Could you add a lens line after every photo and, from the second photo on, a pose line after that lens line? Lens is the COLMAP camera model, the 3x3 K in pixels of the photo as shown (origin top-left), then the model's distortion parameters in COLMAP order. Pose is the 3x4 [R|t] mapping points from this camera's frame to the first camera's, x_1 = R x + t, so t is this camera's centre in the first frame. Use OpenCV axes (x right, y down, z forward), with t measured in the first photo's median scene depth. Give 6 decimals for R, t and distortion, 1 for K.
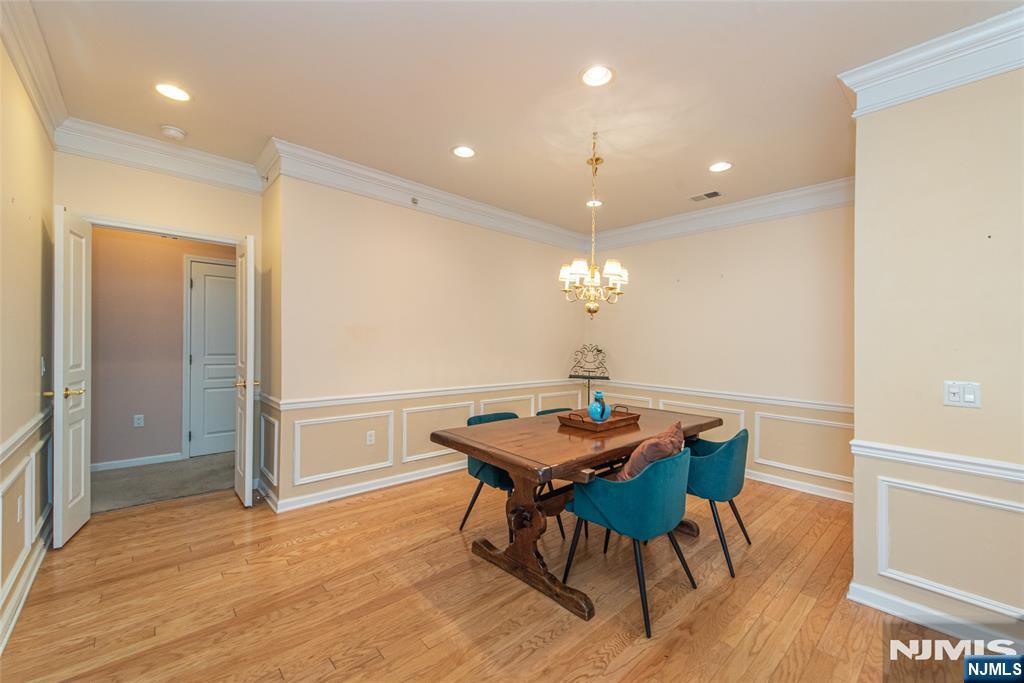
lens RADIAL K [[410.8, 0, 512.7], [0, 410.8, 343.1], [0, 0, 1]] dist [0.001629, 0.000084]
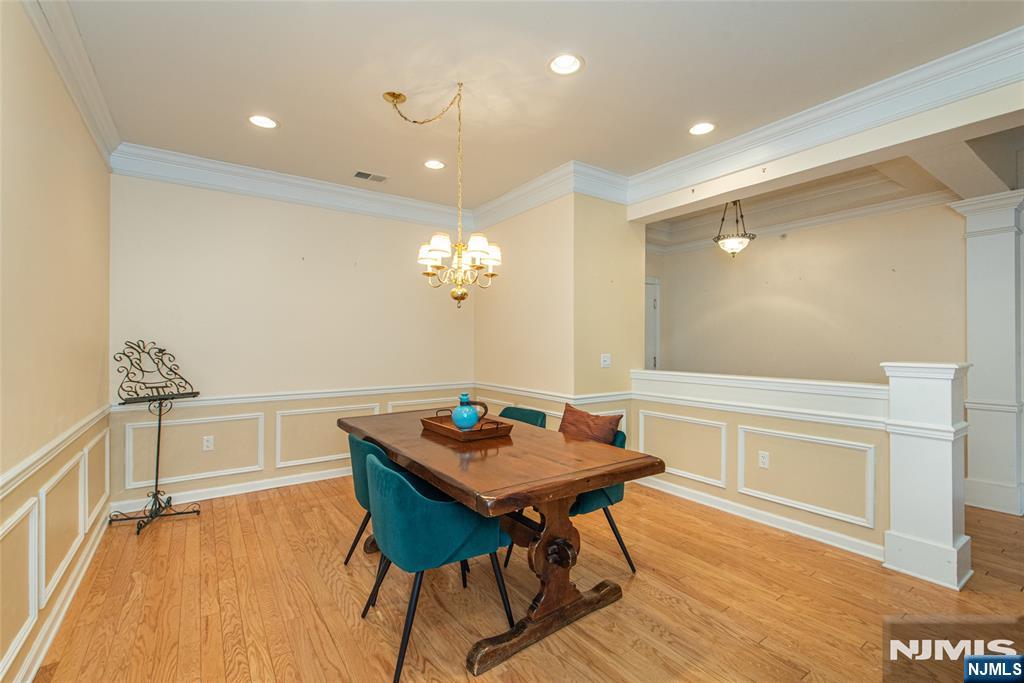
lens RADIAL K [[450.6, 0, 513.3], [0, 450.6, 334.9], [0, 0, 1]] dist [-0.002337, -0.000173]
pose [[0.120282, -0.008884, 0.992700, -0.698812], [0.009896, 0.999921, 0.007749, -0.009743], [-0.992690, 0.008892, 0.120361, 0.788923]]
